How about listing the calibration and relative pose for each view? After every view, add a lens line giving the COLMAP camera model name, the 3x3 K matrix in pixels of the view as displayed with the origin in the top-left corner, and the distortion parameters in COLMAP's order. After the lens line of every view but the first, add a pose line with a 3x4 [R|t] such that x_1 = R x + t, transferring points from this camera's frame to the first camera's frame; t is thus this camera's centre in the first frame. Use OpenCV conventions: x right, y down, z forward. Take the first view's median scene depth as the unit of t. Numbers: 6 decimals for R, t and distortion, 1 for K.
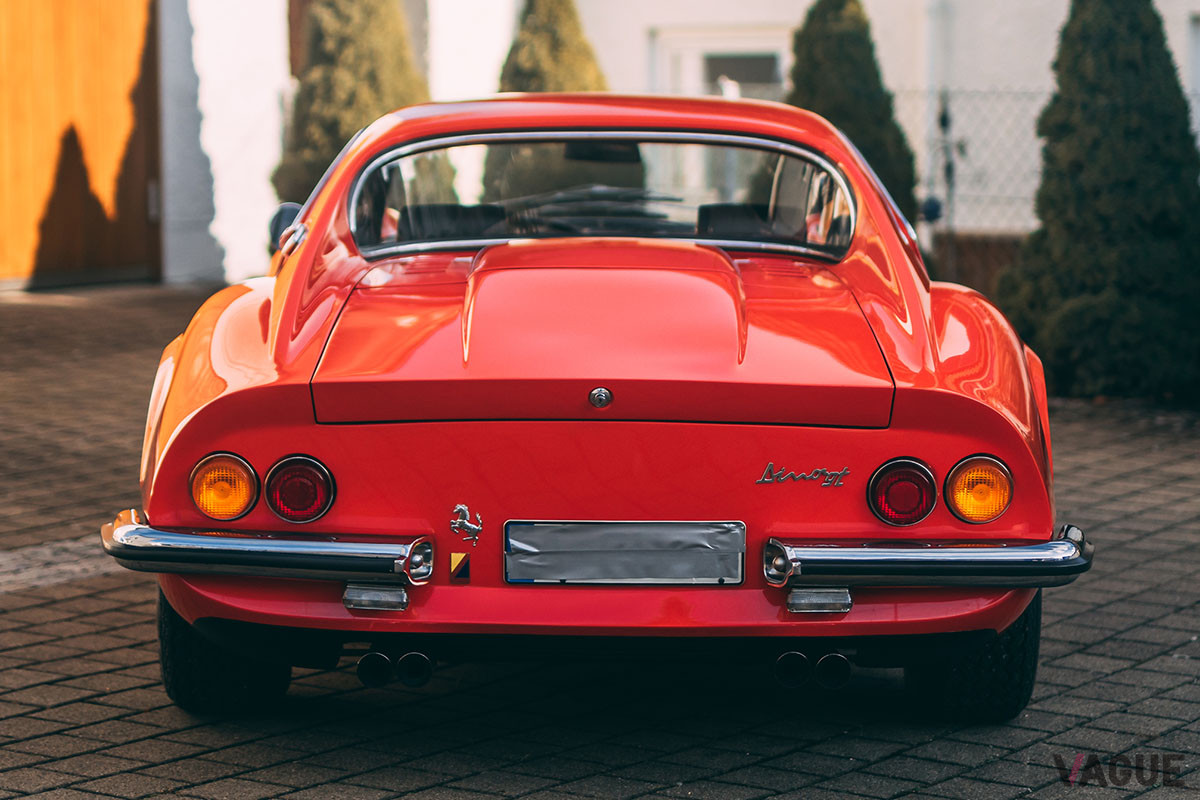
lens RADIAL K [[2618.6, 0, 600.0], [0, 2618.6, 400.0], [0, 0, 1]] dist [-0.038631, 0.029425]
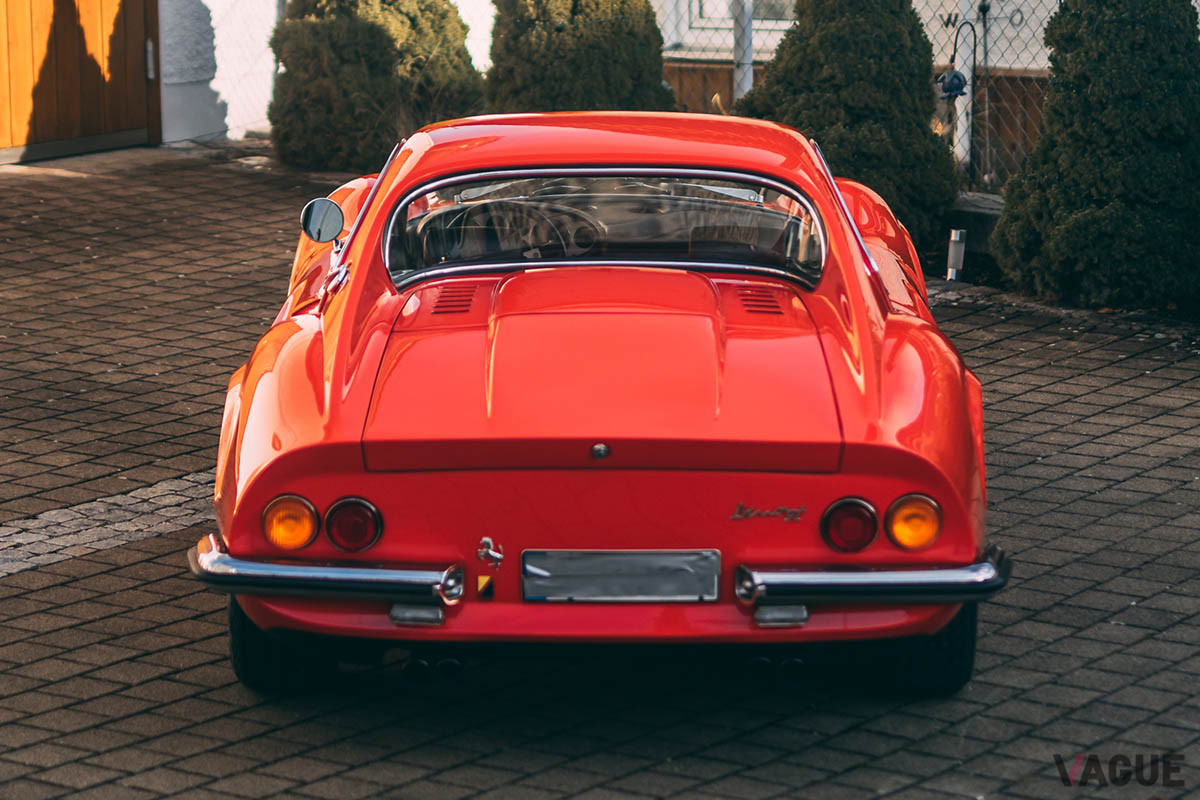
lens RADIAL K [[2804.2, 0, 600.0], [0, 2804.2, 400.0], [0, 0, 1]] dist [-0.037091, -0.298038]
pose [[0.999967, -0.004033, -0.007115, 0.007202], [0.004447, 0.998241, 0.059112, -0.079185], [0.006864, -0.059142, 0.998226, -0.232399]]
